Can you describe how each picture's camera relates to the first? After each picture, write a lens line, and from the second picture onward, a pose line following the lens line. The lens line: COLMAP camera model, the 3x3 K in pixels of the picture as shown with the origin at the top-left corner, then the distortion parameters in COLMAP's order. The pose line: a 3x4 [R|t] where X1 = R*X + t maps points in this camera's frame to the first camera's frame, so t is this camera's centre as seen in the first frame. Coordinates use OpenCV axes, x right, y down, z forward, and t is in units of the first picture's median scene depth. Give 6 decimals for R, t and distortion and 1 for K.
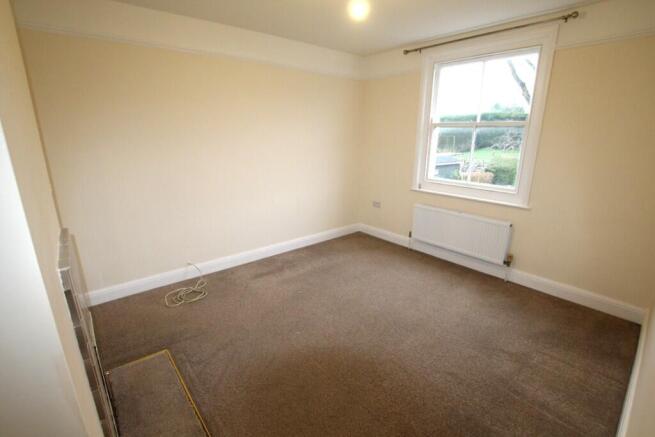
lens RADIAL K [[307.1, 0, 334.0], [0, 307.1, 214.7], [0, 0, 1]] dist [0.013549, 0.000570]
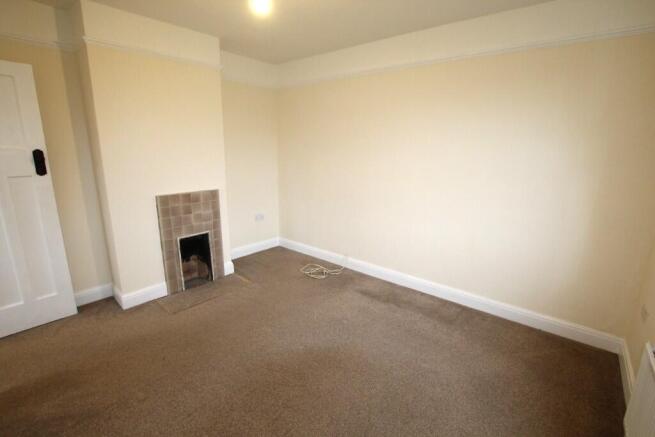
lens RADIAL K [[307.1, 0, 325.2], [0, 307.1, 212.4], [0, 0, 1]] dist [0.013549, 0.000570]
pose [[0.164553, 0.217238, -0.962149, 0.623655], [-0.263408, 0.949699, 0.169377, -0.174788], [0.950546, 0.225567, 0.213498, 0.627746]]
